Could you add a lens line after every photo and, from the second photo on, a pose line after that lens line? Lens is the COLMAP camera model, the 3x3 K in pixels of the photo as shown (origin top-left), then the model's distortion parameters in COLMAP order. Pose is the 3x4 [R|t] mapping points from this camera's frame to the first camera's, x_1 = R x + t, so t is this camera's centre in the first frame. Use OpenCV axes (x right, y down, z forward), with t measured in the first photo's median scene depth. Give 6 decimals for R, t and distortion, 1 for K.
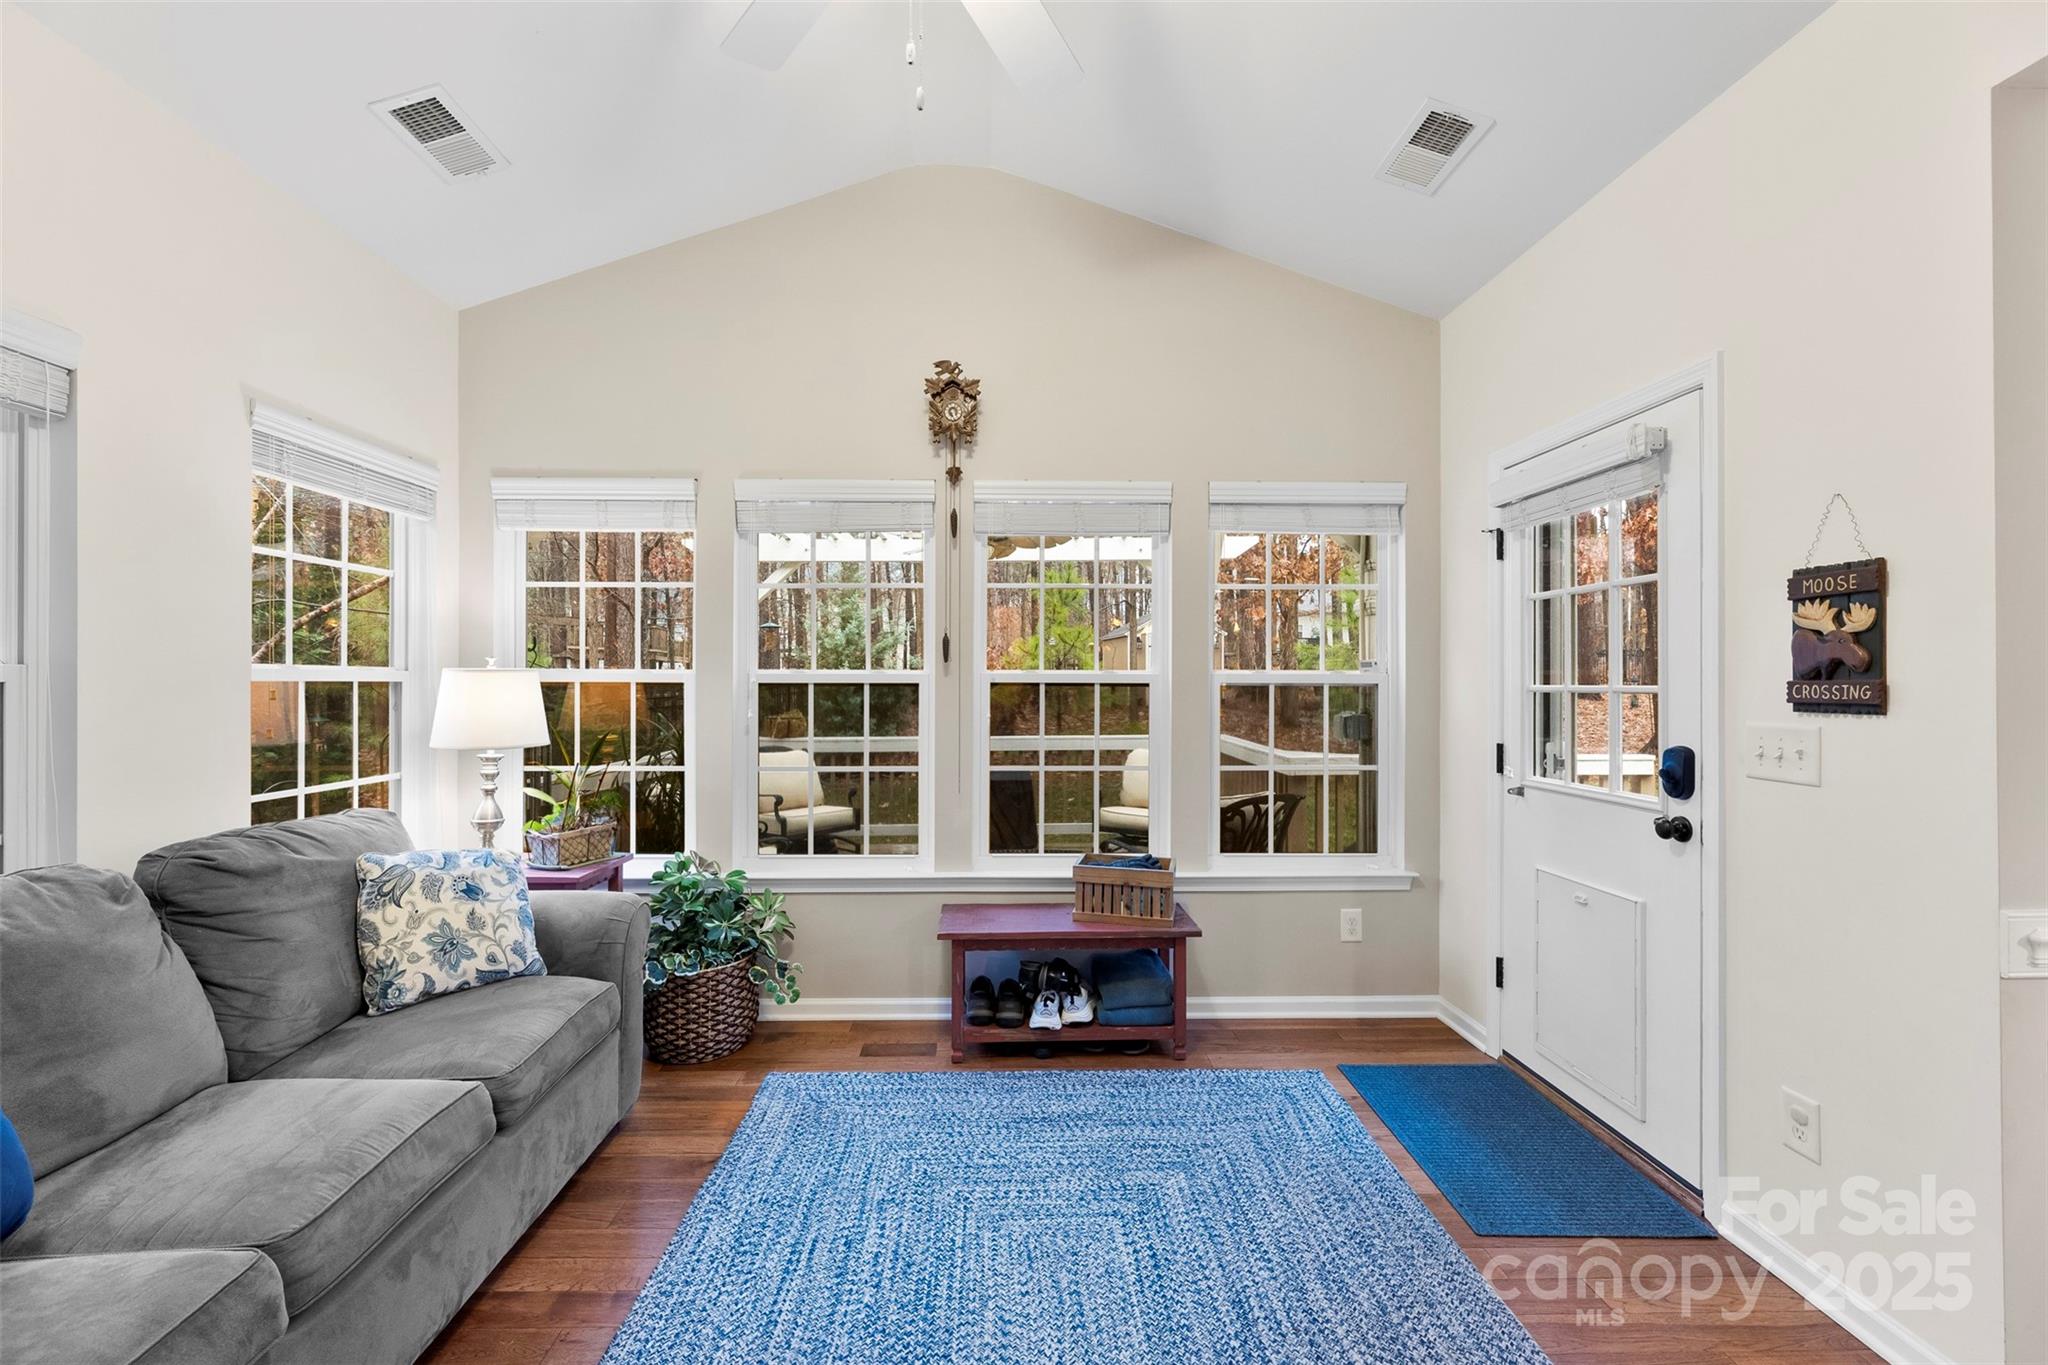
lens RADIAL K [[828.1, 0, 1020.8], [0, 828.1, 684.5], [0, 0, 1]] dist [-0.001372, -0.000297]
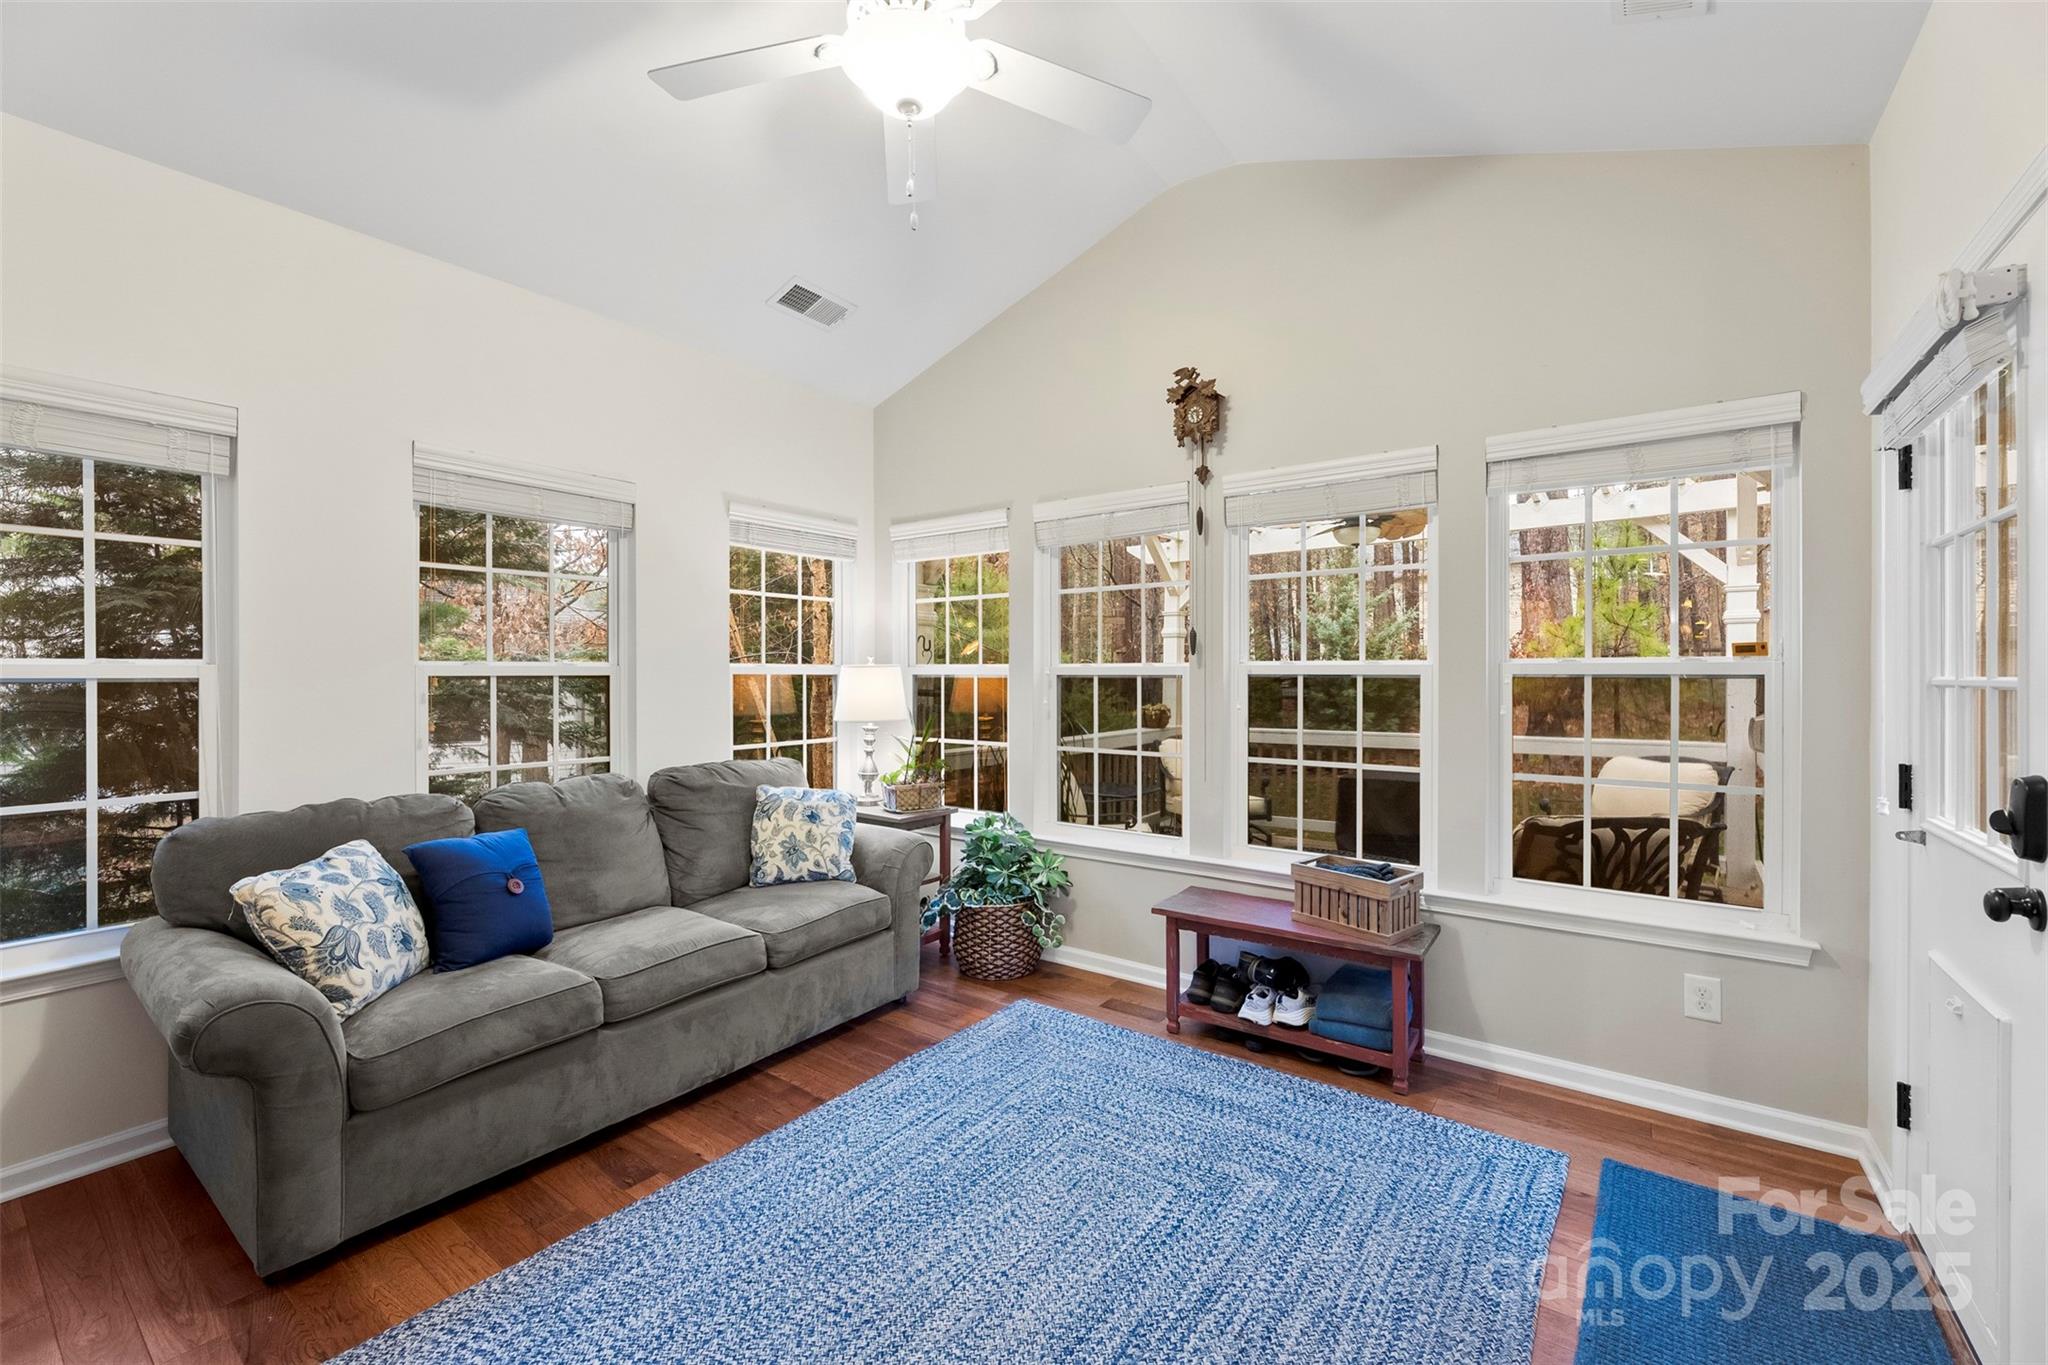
lens RADIAL K [[828.1, 0, 1015.5], [0, 828.1, 678.3], [0, 0, 1]] dist [-0.001372, -0.000297]
pose [[0.797360, 0.001081, -0.603503, 0.396582], [0.000436, 0.999997, 0.002366, 0.000004], [0.603504, -0.002150, 0.797357, 0.033548]]
